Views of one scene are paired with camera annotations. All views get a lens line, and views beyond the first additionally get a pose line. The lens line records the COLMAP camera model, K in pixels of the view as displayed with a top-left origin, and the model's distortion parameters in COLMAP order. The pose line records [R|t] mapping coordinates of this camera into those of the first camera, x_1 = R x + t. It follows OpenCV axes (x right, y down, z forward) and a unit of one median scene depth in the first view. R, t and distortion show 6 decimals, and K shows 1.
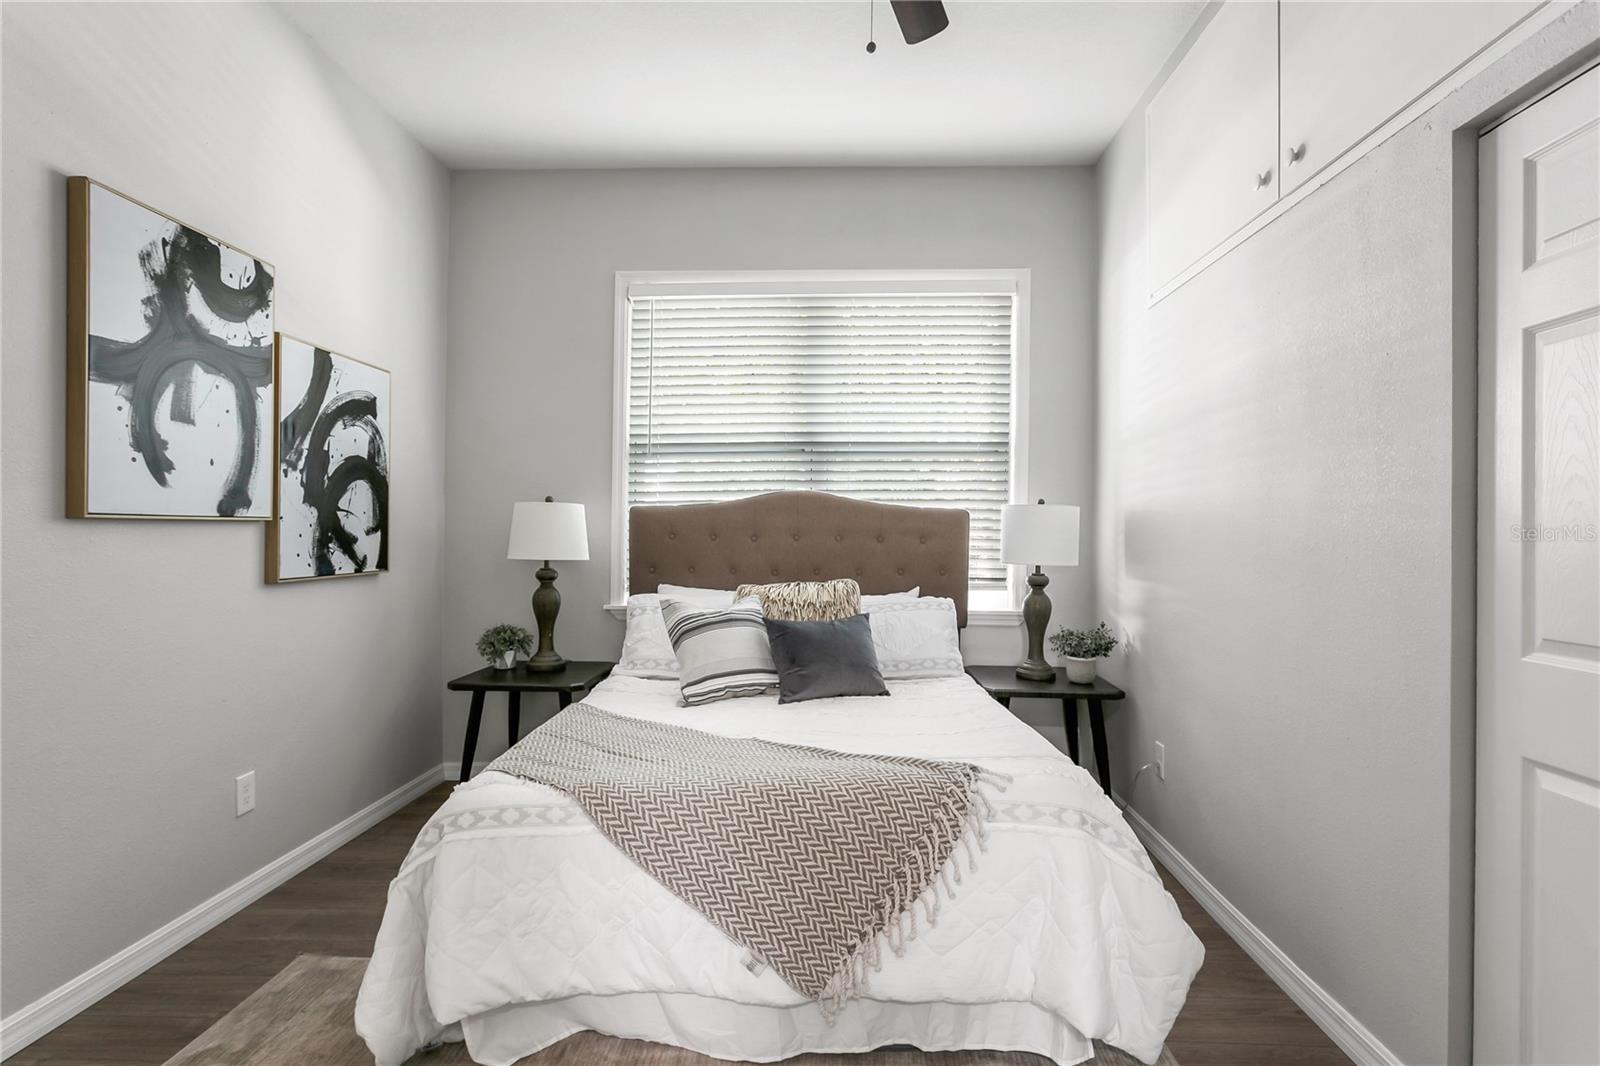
lens RADIAL K [[803.0, 0, 824.4], [0, 803.0, 539.2], [0, 0, 1]] dist [-0.016181, 0.008910]
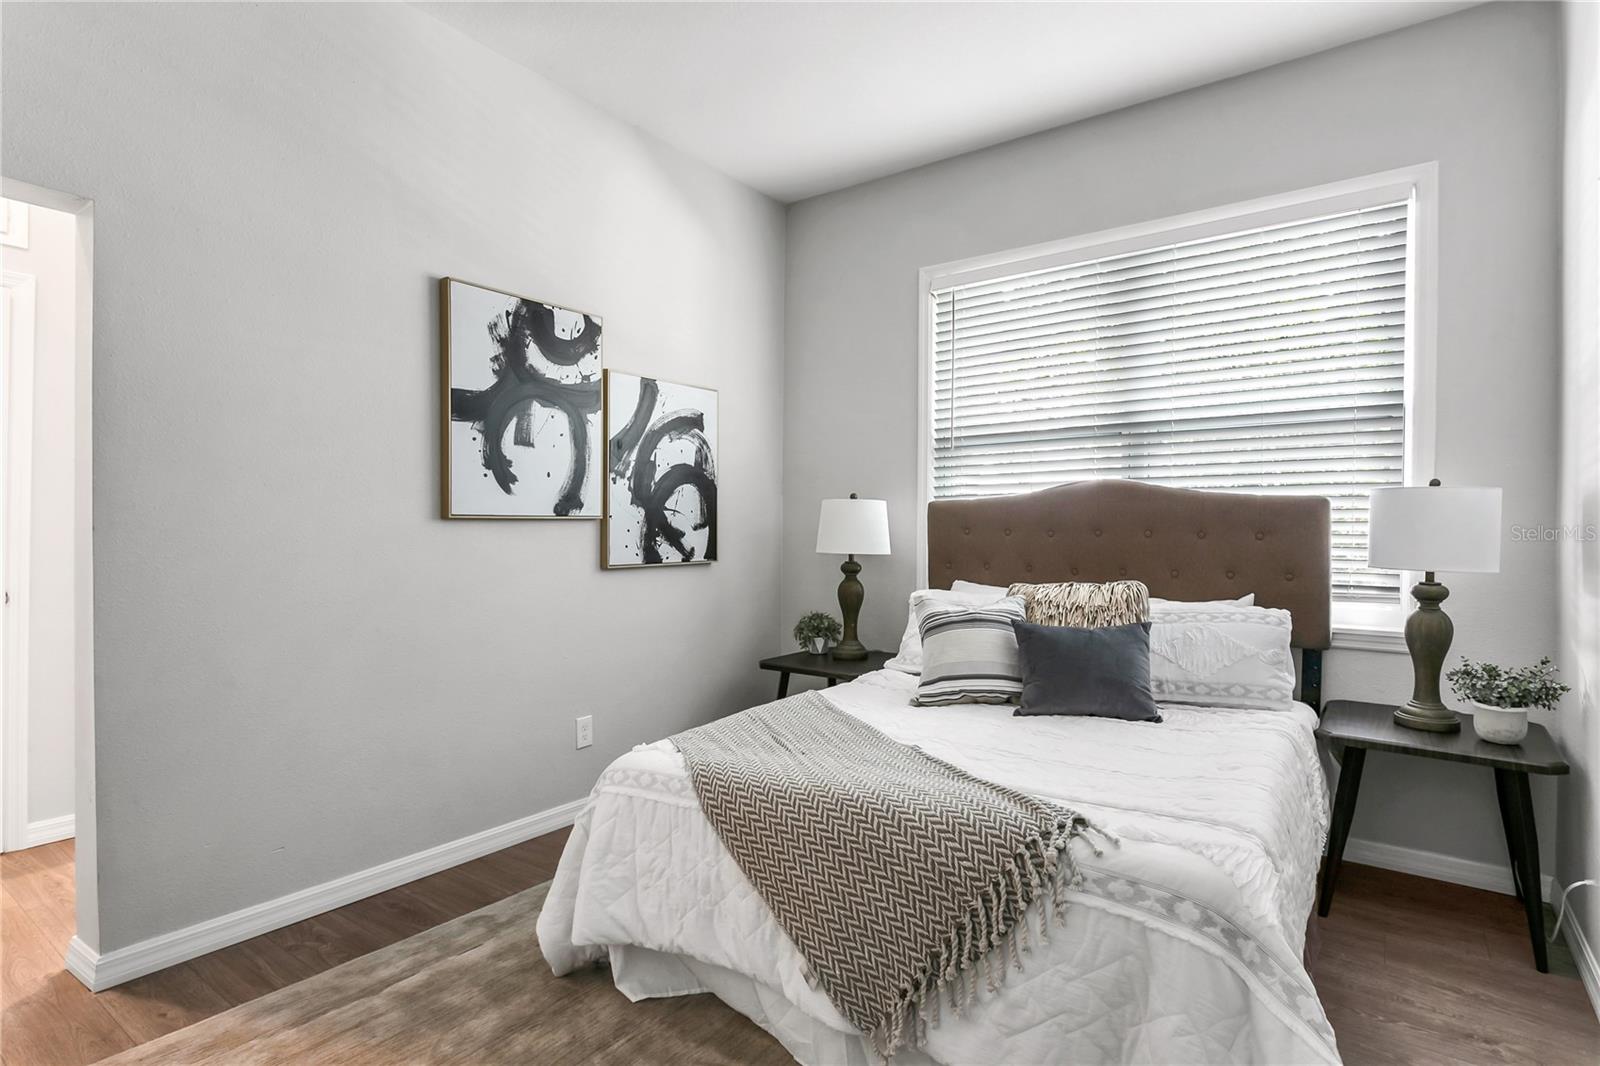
lens RADIAL K [[803.0, 0, 804.5], [0, 803.0, 533.9], [0, 0, 1]] dist [-0.016181, 0.008910]
pose [[0.828812, 0.000844, -0.559526, 0.428874], [-0.001488, 0.999999, -0.000697, 0.001339], [0.559525, 0.001411, 0.828812, 0.195057]]
